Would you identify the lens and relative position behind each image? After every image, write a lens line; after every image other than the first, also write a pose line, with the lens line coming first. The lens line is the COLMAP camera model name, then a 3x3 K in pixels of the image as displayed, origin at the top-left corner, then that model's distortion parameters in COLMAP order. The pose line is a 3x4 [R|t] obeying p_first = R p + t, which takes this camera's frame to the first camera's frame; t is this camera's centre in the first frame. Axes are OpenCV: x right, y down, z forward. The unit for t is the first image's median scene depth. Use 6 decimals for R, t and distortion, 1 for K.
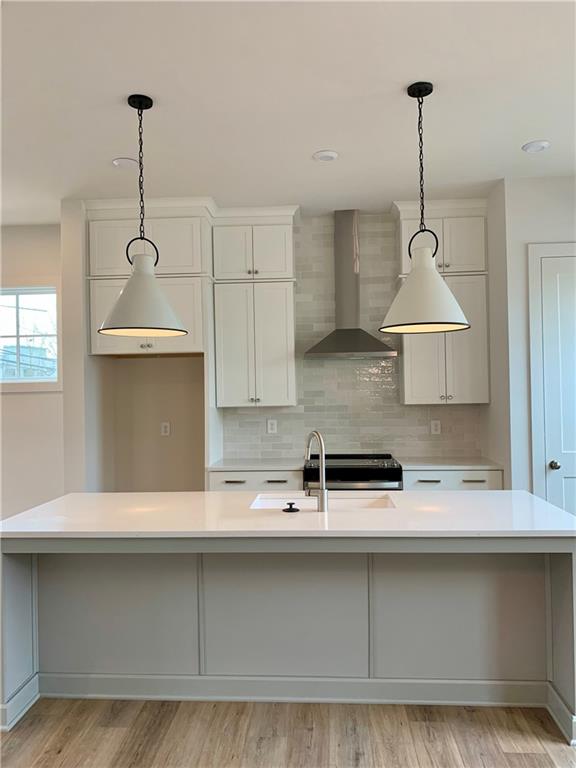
lens RADIAL K [[622.9, 0, 288.0], [0, 622.9, 384.0], [0, 0, 1]] dist [0.049947, -0.076924]
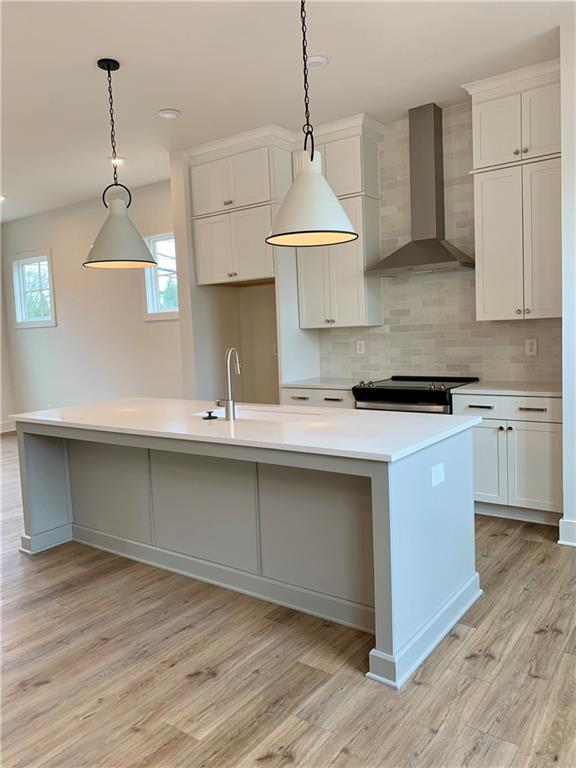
lens RADIAL K [[622.9, 0, 288.0], [0, 622.9, 384.0], [0, 0, 1]] dist [0.049947, -0.076924]
pose [[0.823983, 0.032048, -0.565707, 0.495129], [0.033552, 0.993888, 0.105174, 0.019863], [0.565620, -0.105642, 0.817872, 0.118647]]
